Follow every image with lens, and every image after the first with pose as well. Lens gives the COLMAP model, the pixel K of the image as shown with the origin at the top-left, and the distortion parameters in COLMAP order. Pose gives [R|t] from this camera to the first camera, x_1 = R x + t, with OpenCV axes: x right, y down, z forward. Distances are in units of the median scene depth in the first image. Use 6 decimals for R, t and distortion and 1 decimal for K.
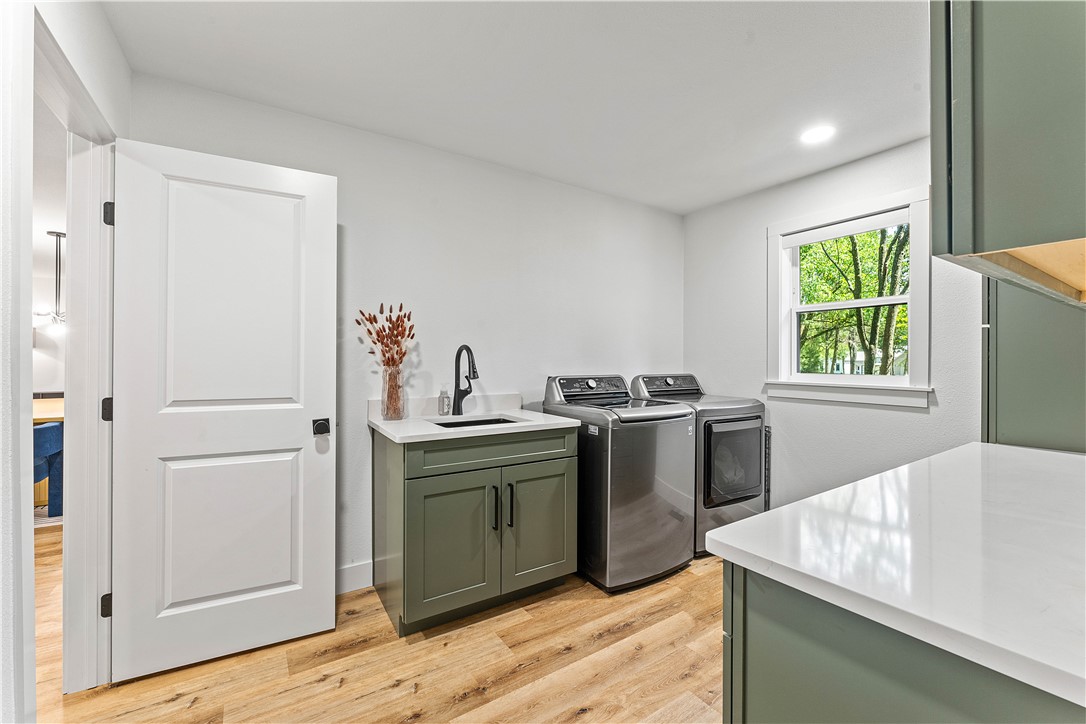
lens RADIAL K [[447.7, 0, 538.9], [0, 447.7, 359.7], [0, 0, 1]] dist [-0.006250, 0.000139]
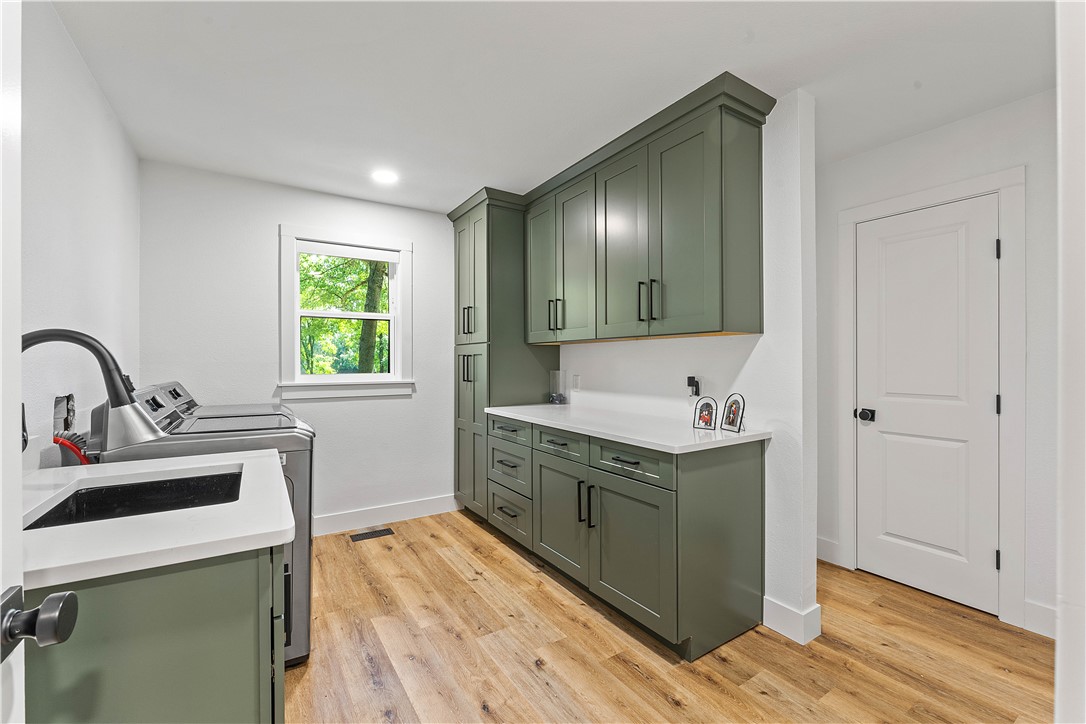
lens RADIAL K [[460.9, 0, 535.7], [0, 460.9, 360.9], [0, 0, 1]] dist [-0.001933, -0.000316]
pose [[0.009253, -0.002957, 0.999953, -0.641314], [-0.000279, 0.999996, 0.002959, -0.006887], [-0.999957, -0.000306, 0.009252, 0.588841]]
